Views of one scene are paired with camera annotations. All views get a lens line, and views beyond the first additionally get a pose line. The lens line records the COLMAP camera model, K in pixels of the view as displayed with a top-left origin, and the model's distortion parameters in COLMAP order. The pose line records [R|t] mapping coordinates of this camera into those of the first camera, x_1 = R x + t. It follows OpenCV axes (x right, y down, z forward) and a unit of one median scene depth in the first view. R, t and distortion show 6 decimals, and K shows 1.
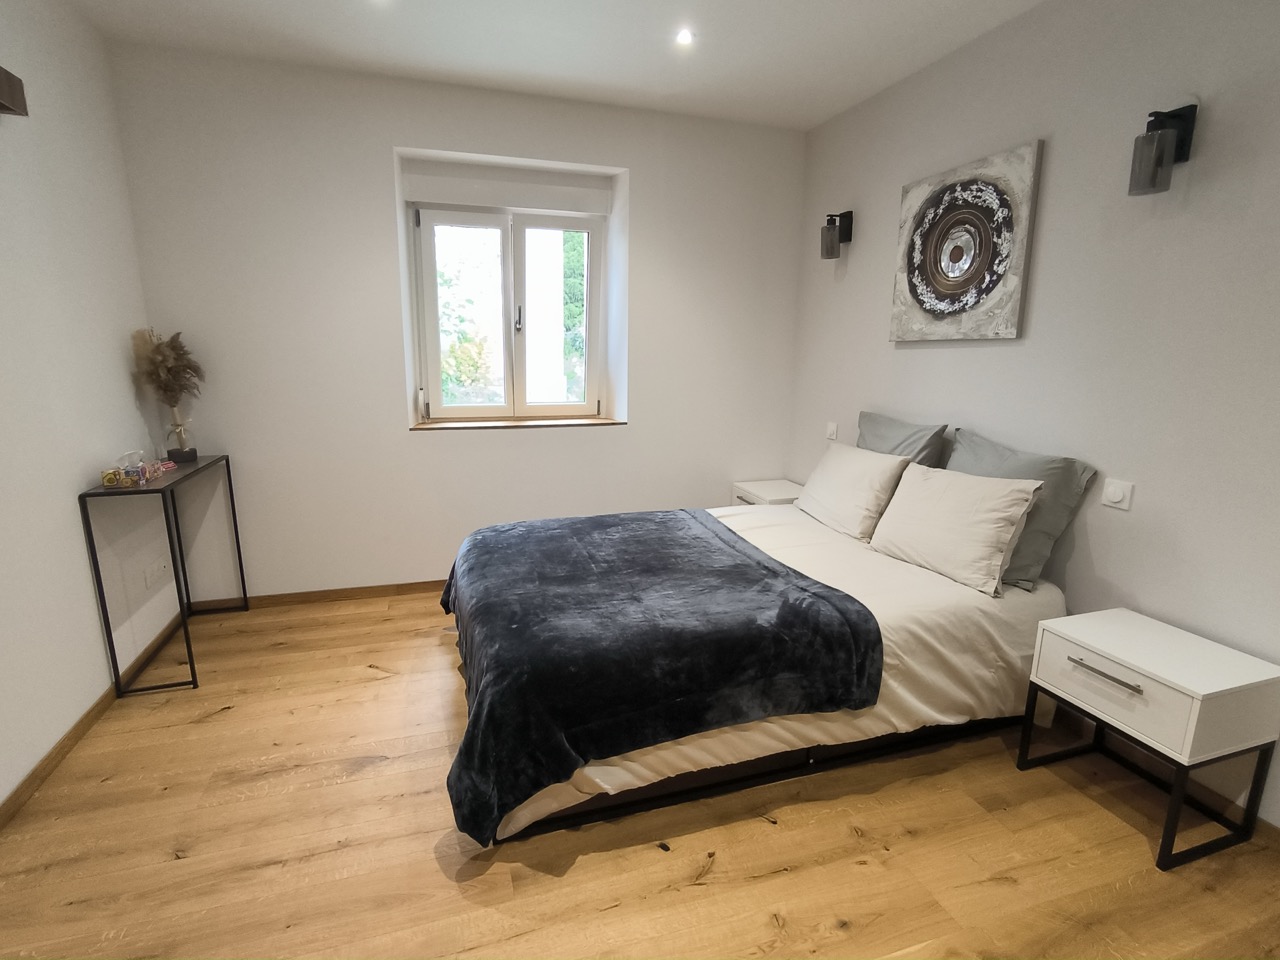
lens RADIAL K [[646.5, 0, 641.7], [0, 646.5, 488.8], [0, 0, 1]] dist [-0.024724, 0.000693]
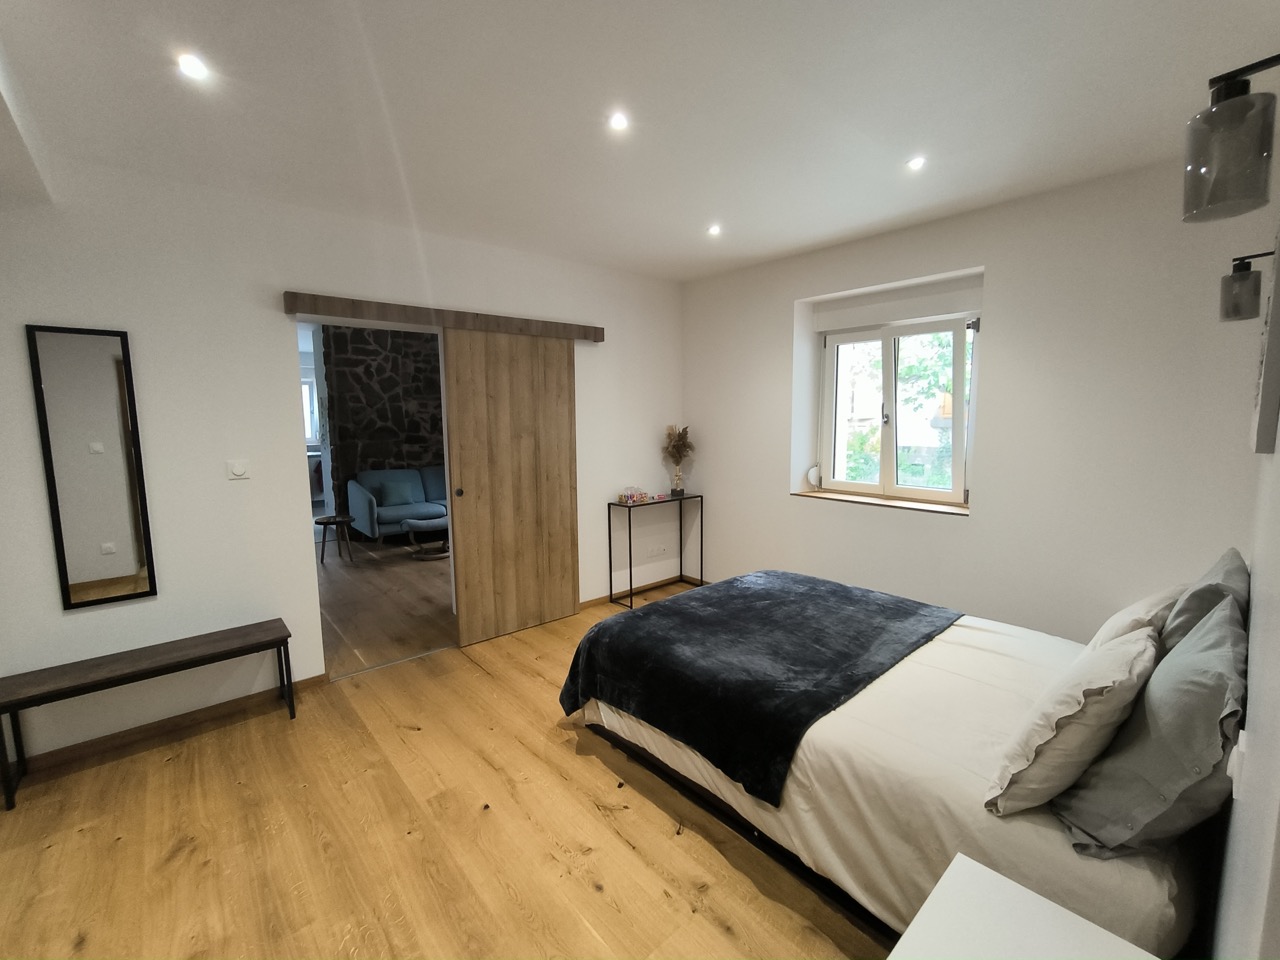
lens RADIAL K [[549.9, 0, 638.5], [0, 549.9, 482.4], [0, 0, 1]] dist [-0.009767, 0.000218]
pose [[0.385442, 0.096710, -0.917650, 0.682470], [-0.183693, 0.982629, 0.026401, -0.099655], [0.904263, 0.158390, 0.396511, 0.256521]]
